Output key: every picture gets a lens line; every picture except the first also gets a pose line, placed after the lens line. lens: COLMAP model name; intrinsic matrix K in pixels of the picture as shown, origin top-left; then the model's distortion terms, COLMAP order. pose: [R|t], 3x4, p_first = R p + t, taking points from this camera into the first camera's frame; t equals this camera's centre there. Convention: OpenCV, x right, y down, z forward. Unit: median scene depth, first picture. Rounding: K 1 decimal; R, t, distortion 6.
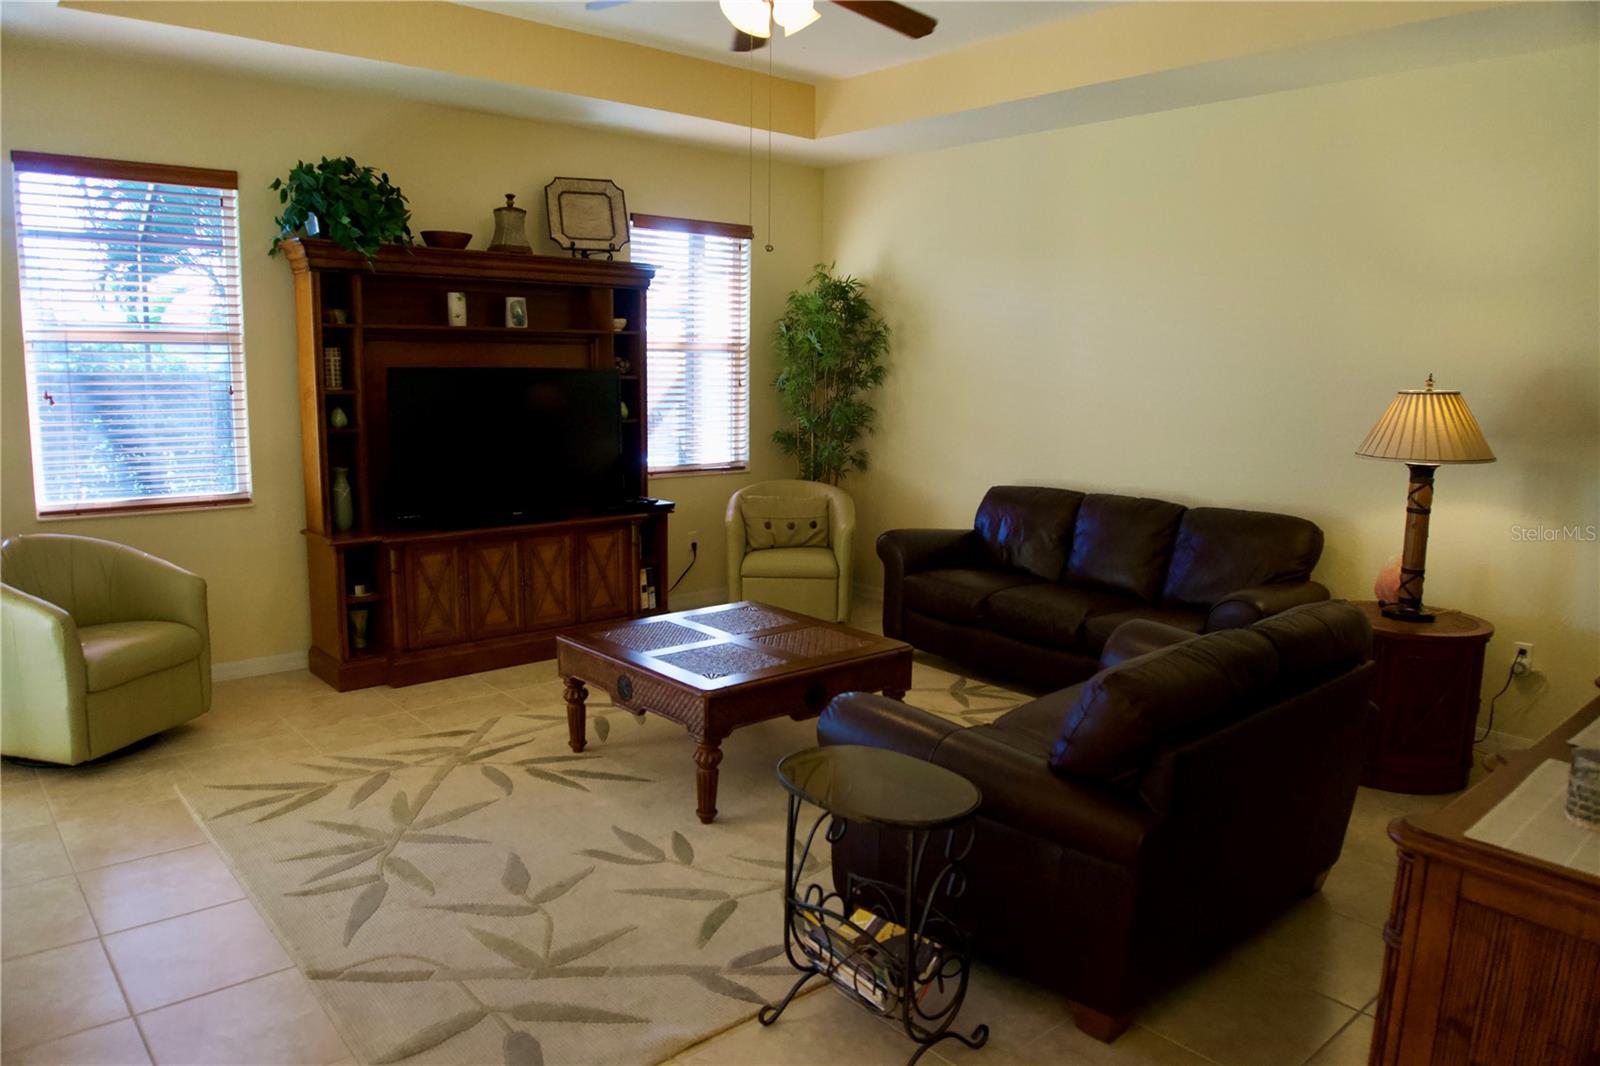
lens RADIAL K [[1075.5, 0, 792.2], [0, 1075.5, 536.6], [0, 0, 1]] dist [-0.049894, 0.002925]
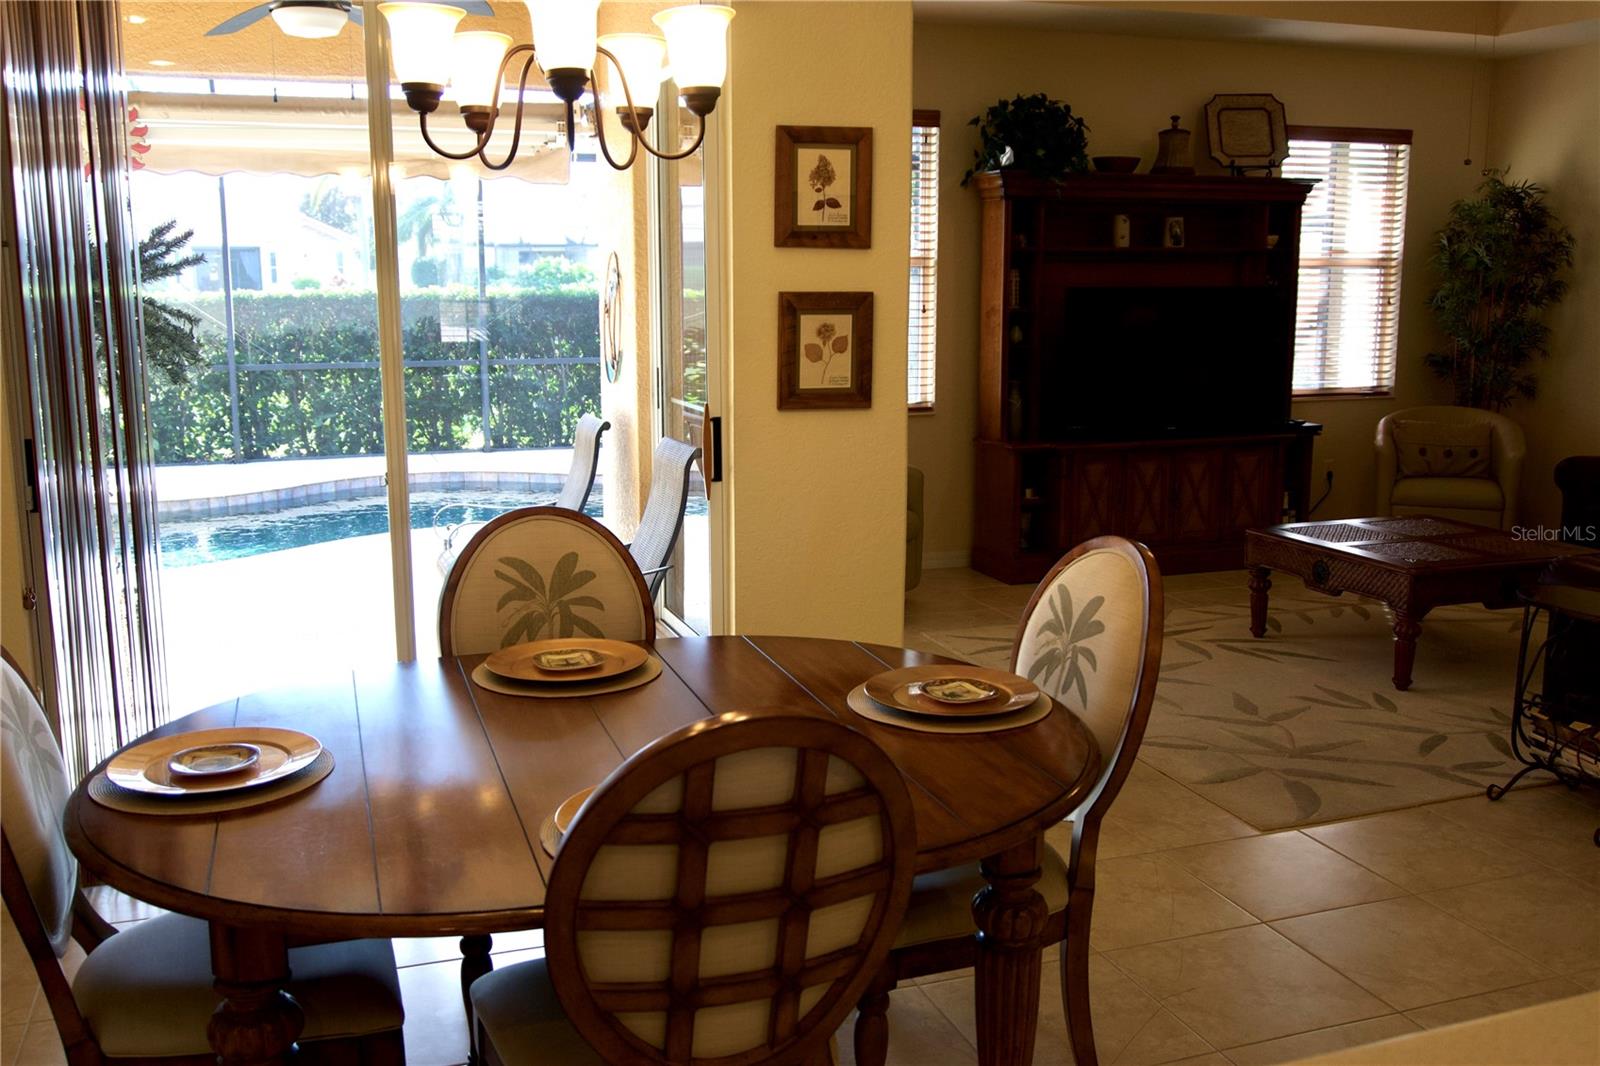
lens RADIAL K [[1416.4, 0, 797.1], [0, 1416.4, 539.9], [0, 0, 1]] dist [-0.030069, -0.003080]
pose [[0.931496, 0.047451, -0.360644, -0.093788], [-0.040815, 0.998828, 0.025998, 0.063156], [0.361455, -0.009497, 0.932341, -0.386781]]
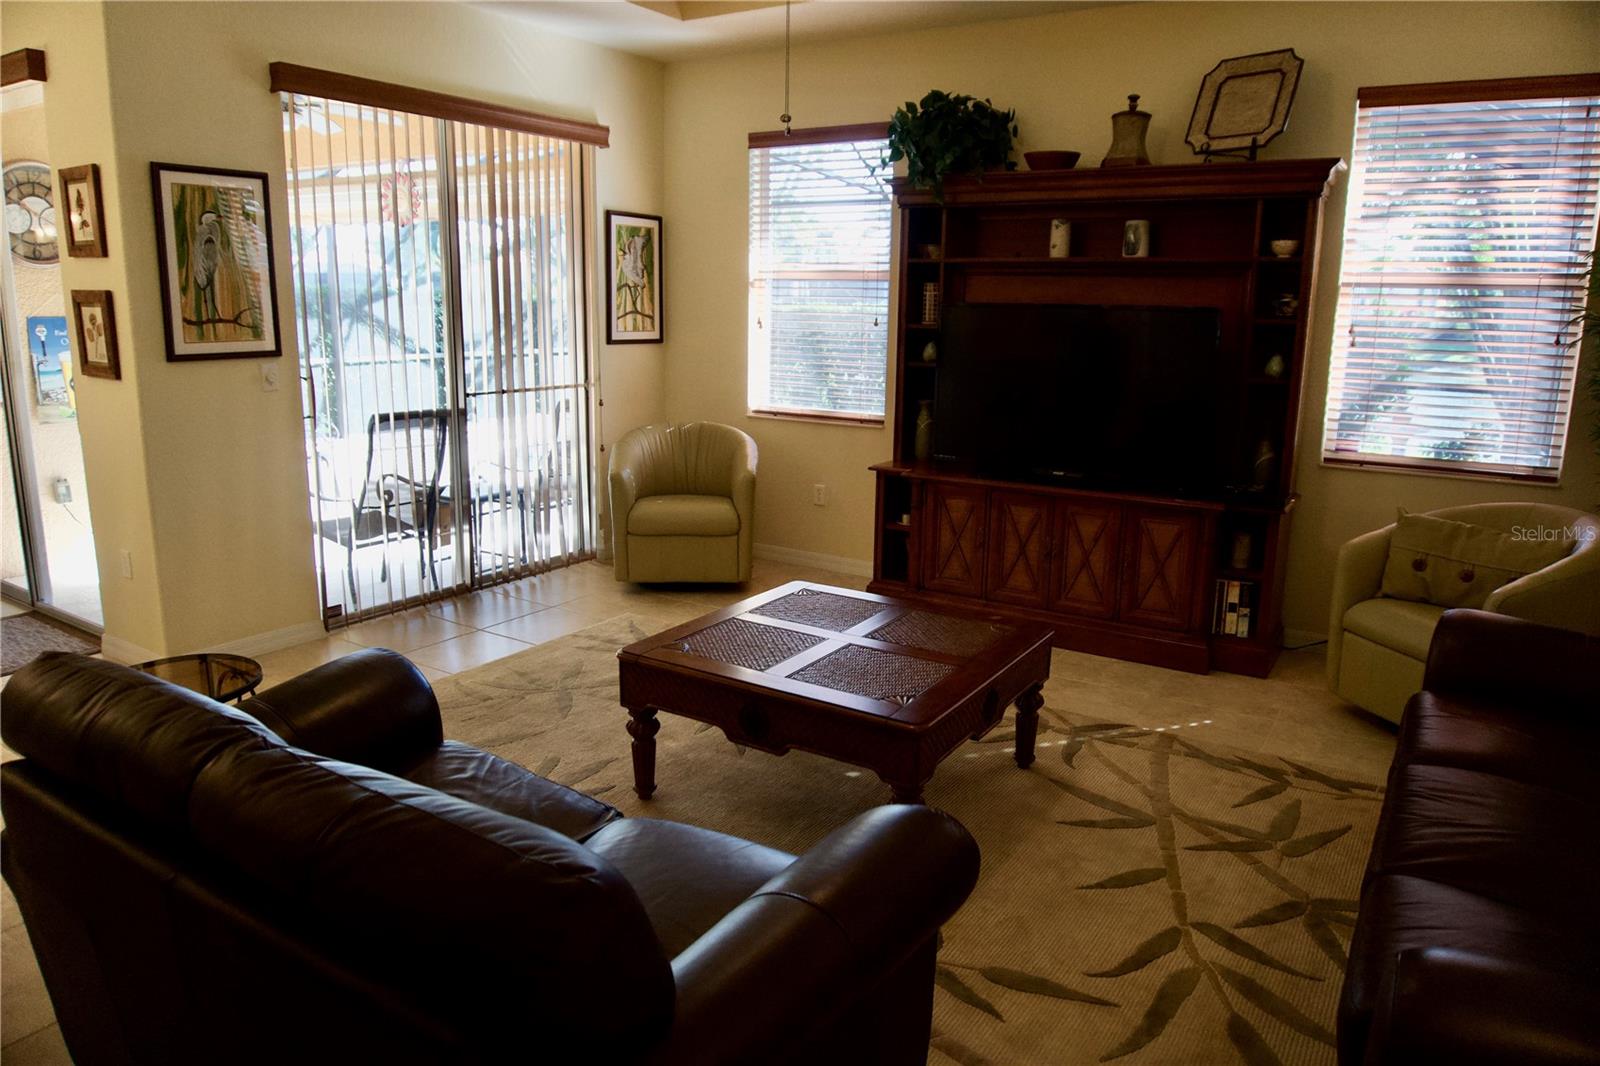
lens RADIAL K [[1075.5, 0, 806.4], [0, 1075.5, 521.8], [0, 0, 1]] dist [-0.049894, 0.002925]
pose [[0.296789, 0.182137, -0.937413, 0.487487], [-0.164742, 0.976690, 0.137611, -0.066870], [0.940626, 0.113590, 0.319876, 0.522705]]
